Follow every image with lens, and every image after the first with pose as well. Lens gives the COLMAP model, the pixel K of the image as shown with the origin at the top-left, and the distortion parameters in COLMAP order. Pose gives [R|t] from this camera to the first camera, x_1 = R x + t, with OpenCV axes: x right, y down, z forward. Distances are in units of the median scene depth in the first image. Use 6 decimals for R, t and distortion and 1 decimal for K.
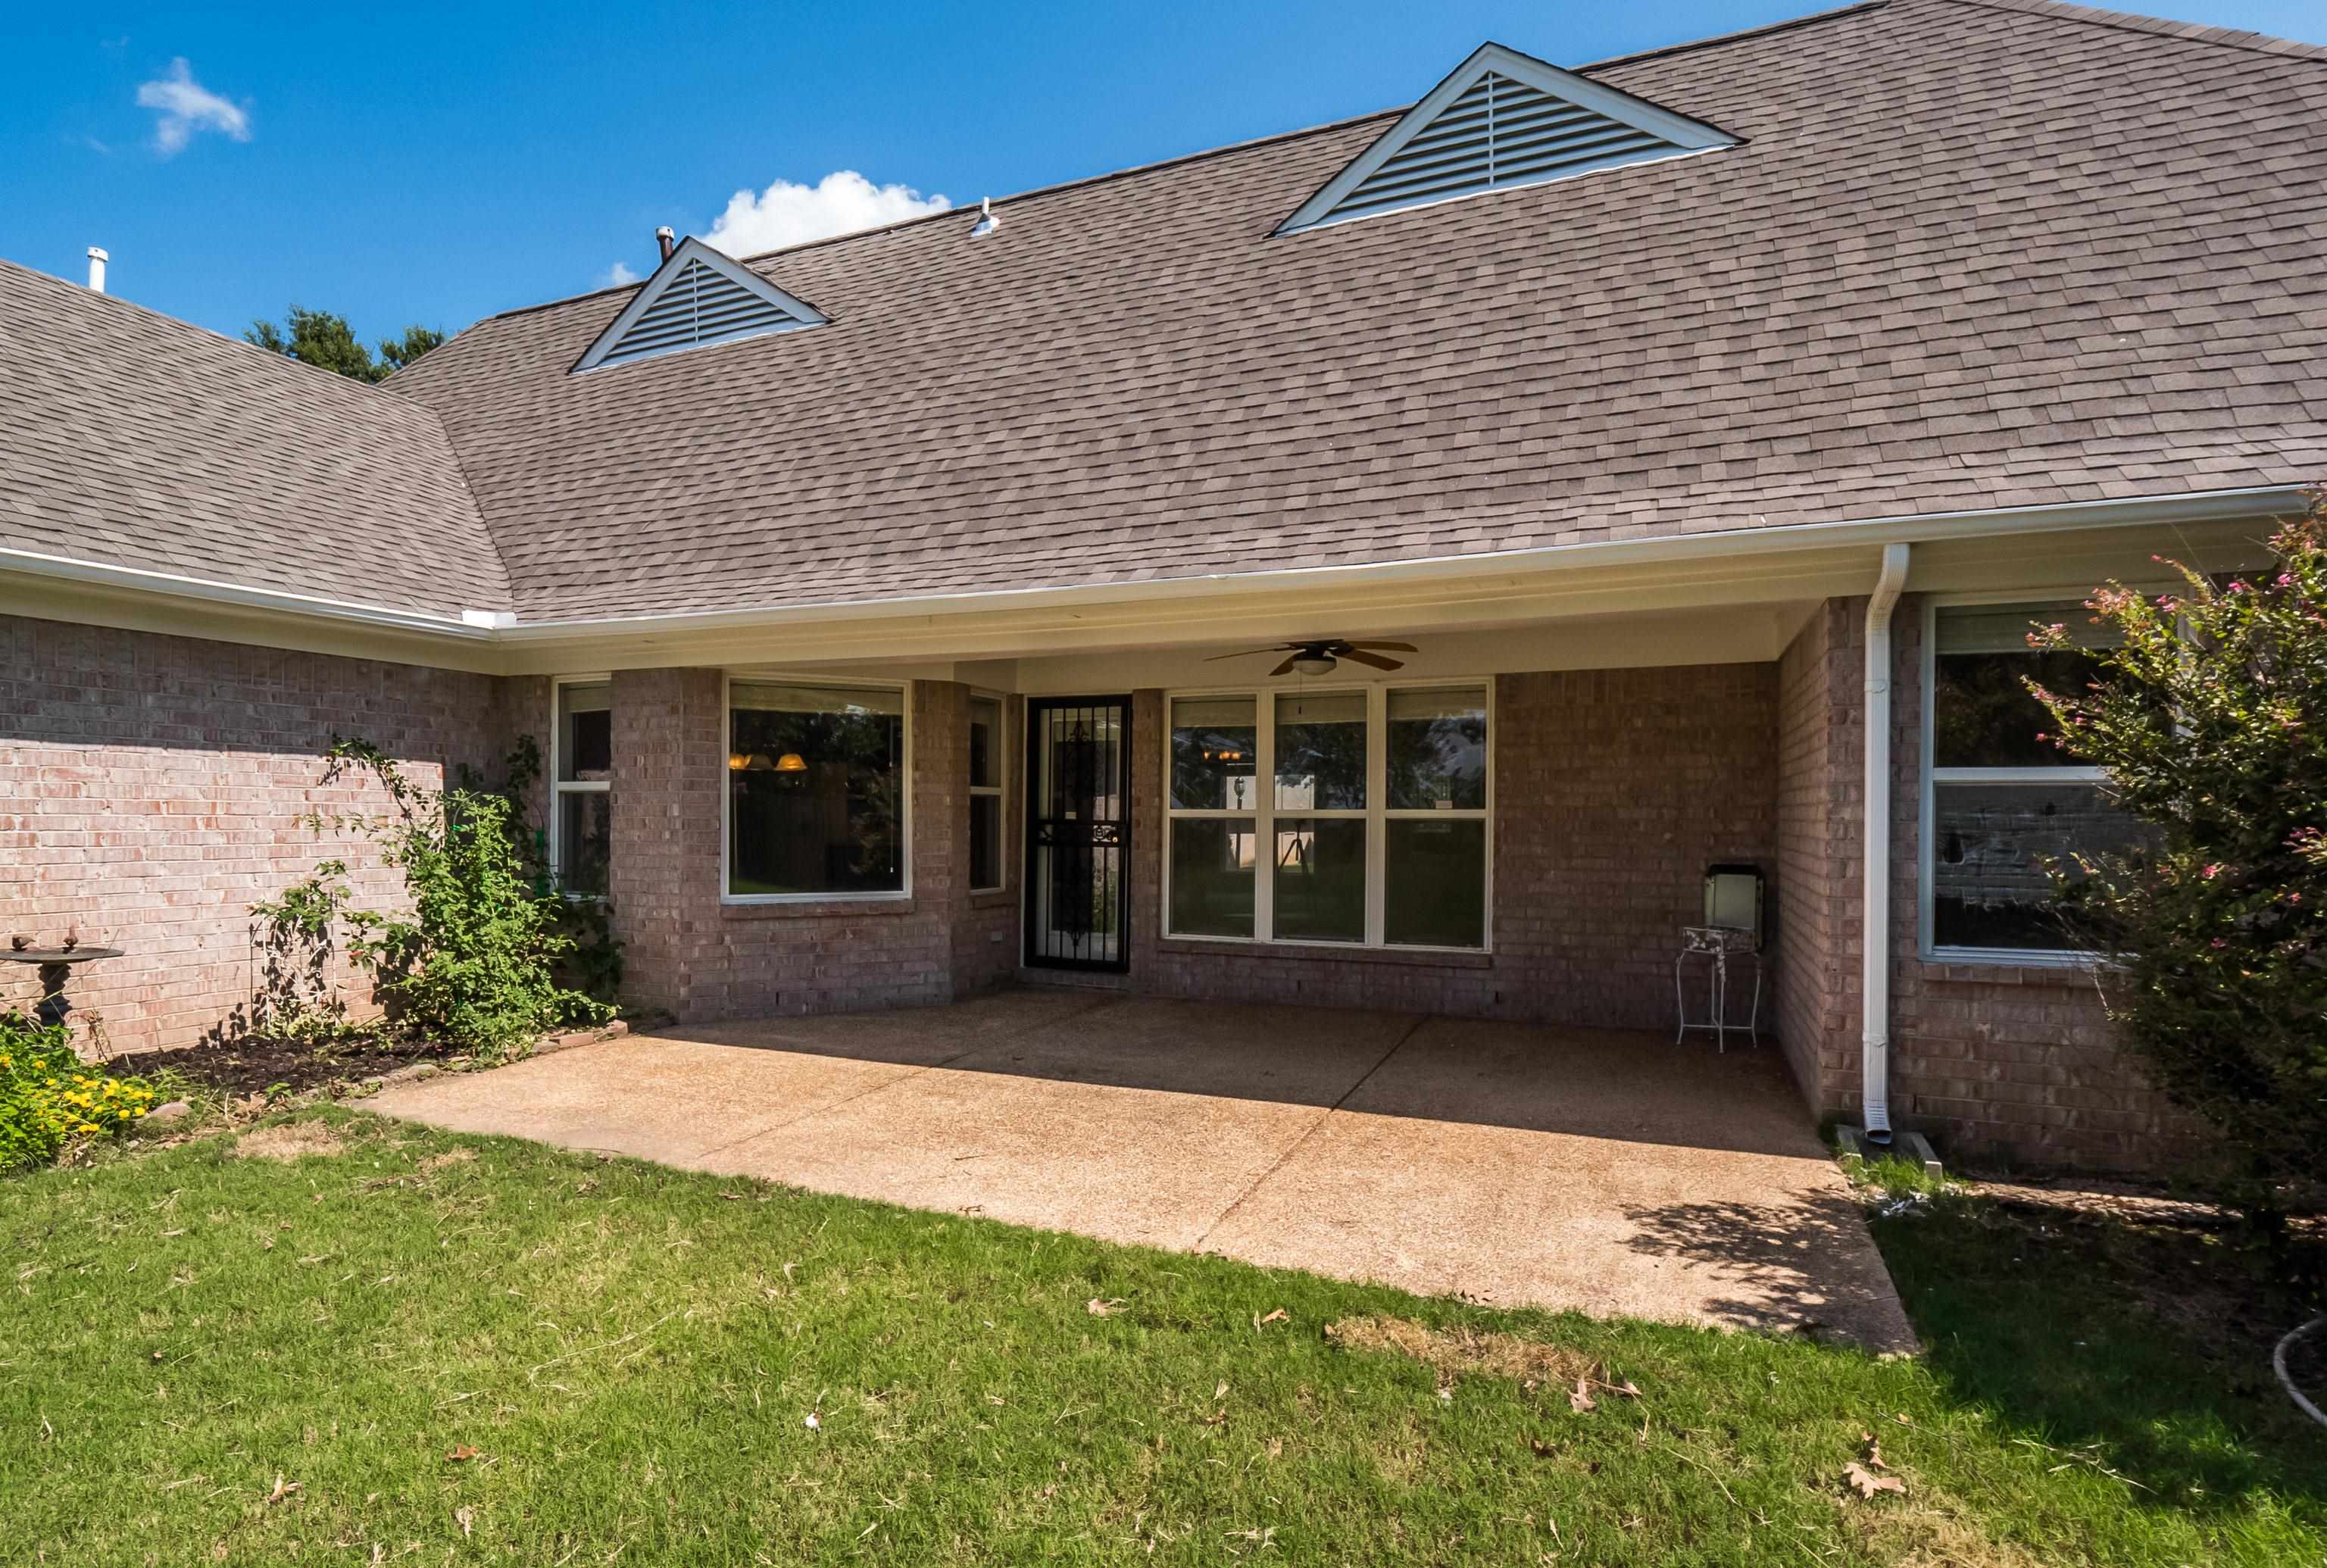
lens RADIAL K [[1109.7, 0, 1215.8], [0, 1109.7, 825.8], [0, 0, 1]] dist [-0.013694, -0.000731]
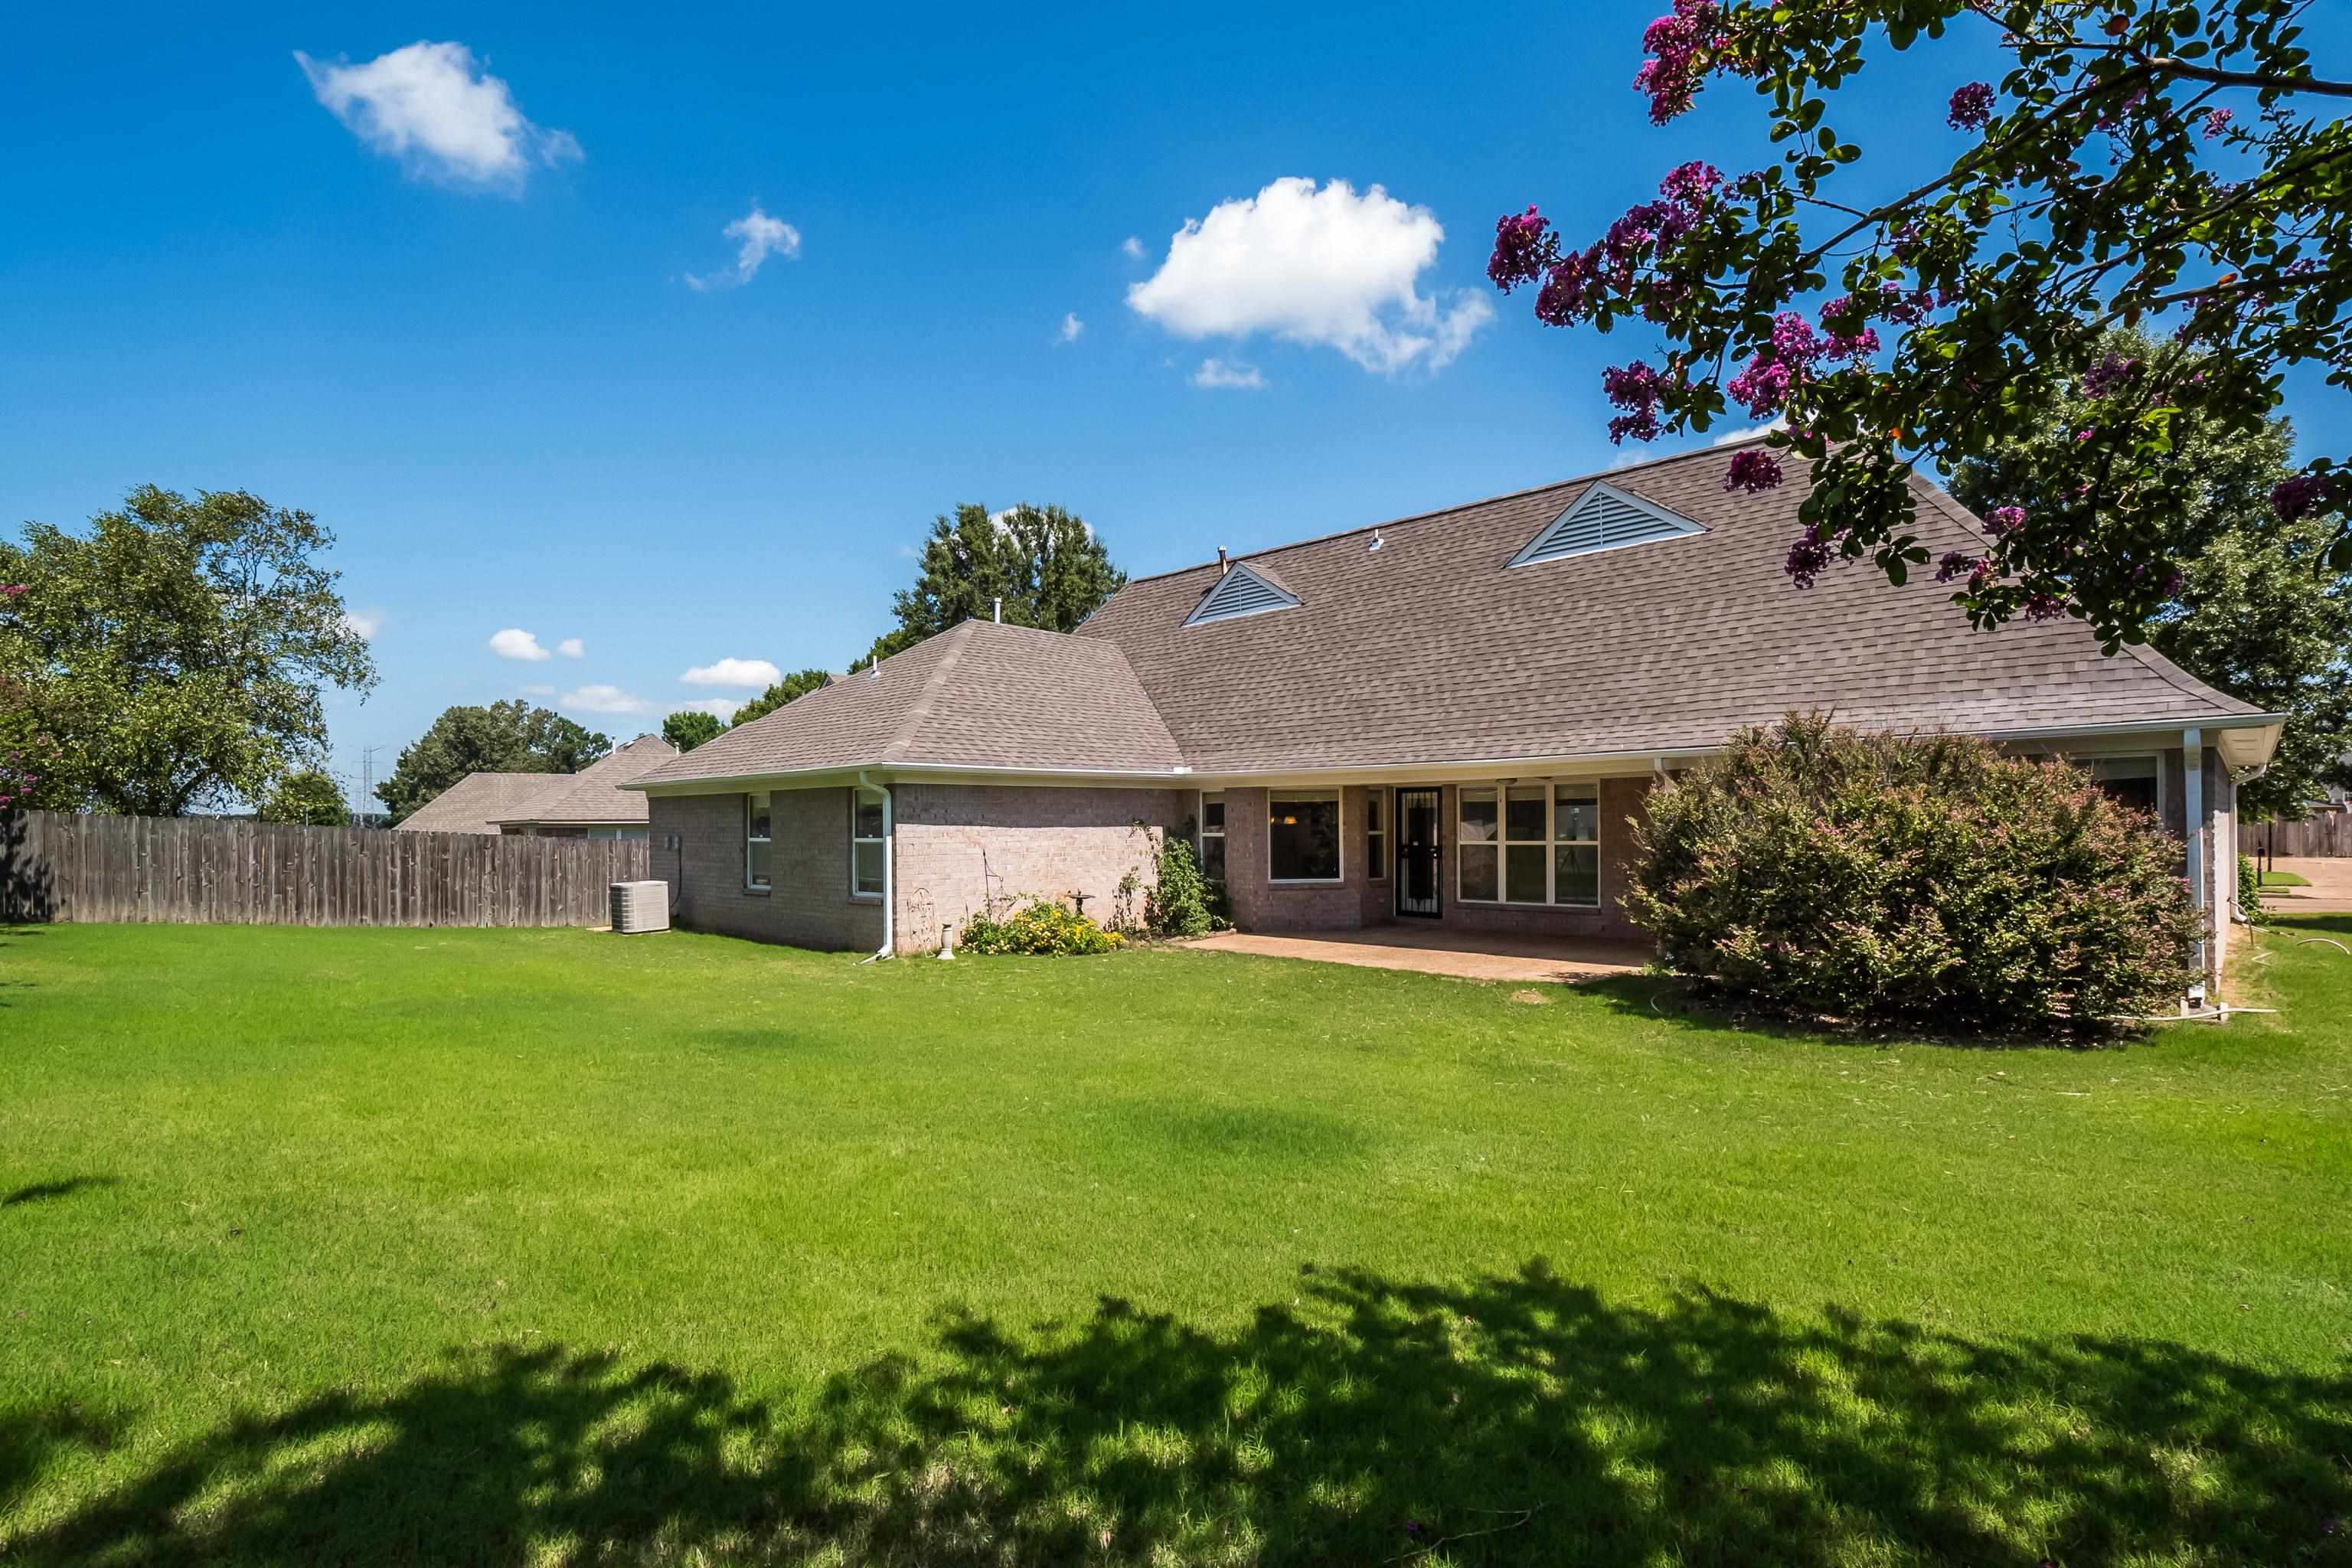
lens RADIAL K [[1121.6, 0, 1283.7], [0, 1121.6, 815.7], [0, 0, 1]] dist [-0.013694, -0.000731]
pose [[0.944541, -0.015201, -0.328043, 0.404297], [0.013078, 0.999877, -0.008676, -0.056172], [0.328134, 0.003905, 0.944623, -1.341669]]
